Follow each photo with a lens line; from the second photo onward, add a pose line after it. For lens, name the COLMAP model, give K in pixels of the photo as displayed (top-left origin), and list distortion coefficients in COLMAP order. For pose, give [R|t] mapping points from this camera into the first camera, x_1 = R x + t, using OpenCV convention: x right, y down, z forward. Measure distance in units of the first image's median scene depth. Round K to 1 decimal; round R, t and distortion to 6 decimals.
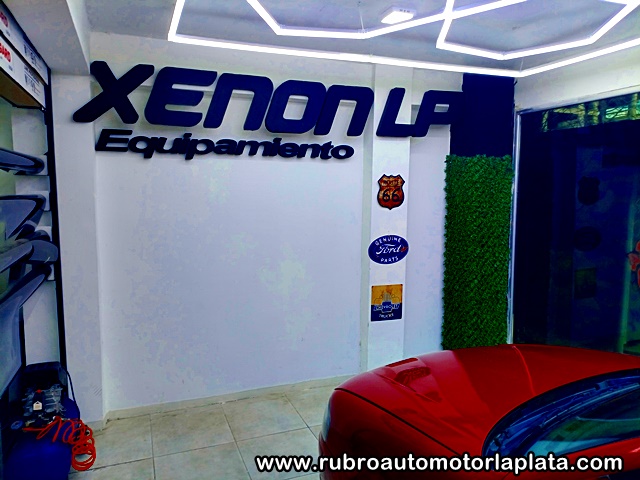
lens RADIAL K [[473.9, 0, 320.0], [0, 473.9, 240.0], [0, 0, 1]] dist [0.008714, 0.000995]
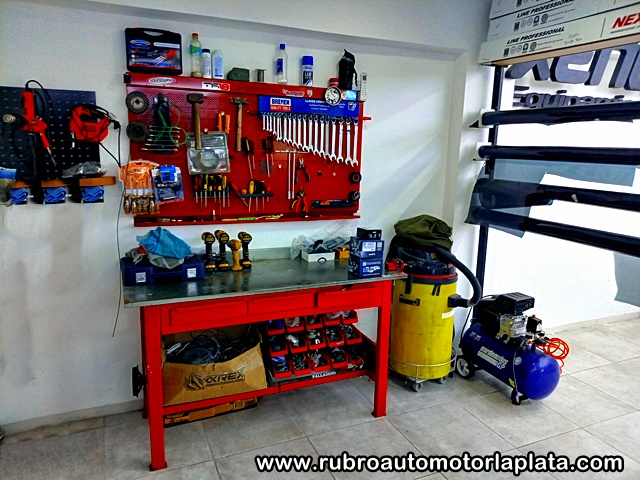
lens RADIAL K [[473.9, 0, 320.0], [0, 473.9, 240.0], [0, 0, 1]] dist [0.008714, 0.000995]
pose [[0.999592, 0.014820, 0.024413, -0.891272], [-0.017133, 0.995092, 0.097462, 0.021823], [-0.022849, -0.097840, 0.994940, -0.107195]]
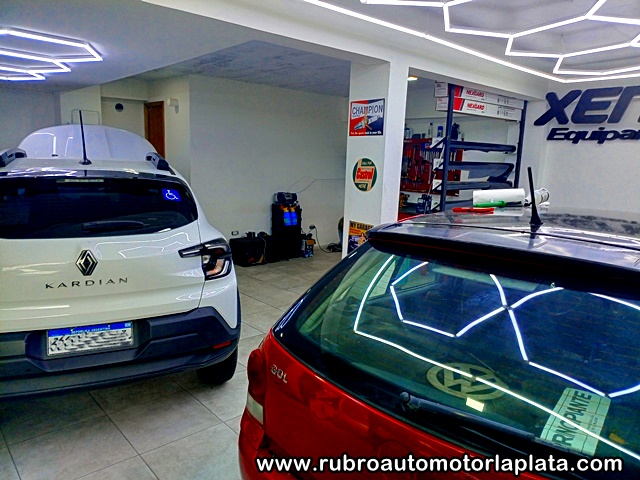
lens RADIAL K [[473.9, 0, 320.0], [0, 473.9, 240.0], [0, 0, 1]] dist [0.008714, 0.000995]
pose [[0.341926, 0.172439, -0.923770, 0.971052], [-0.127558, 0.982438, 0.136176, 0.053137], [0.931029, 0.071272, 0.357918, -0.444589]]
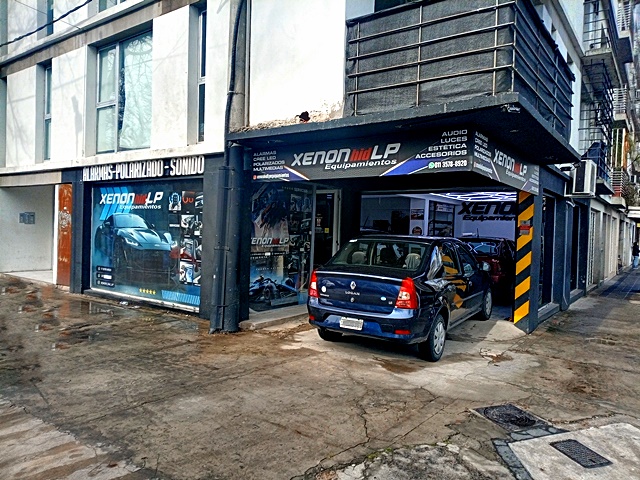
lens RADIAL K [[473.9, 0, 320.0], [0, 473.9, 240.0], [0, 0, 1]] dist [0.008714, 0.000995]
pose [[0.532527, 0.029236, -0.845908, 2.723004], [-0.110644, 0.993232, -0.035326, 0.332035], [0.839150, 0.112407, 0.532158, -2.647022]]
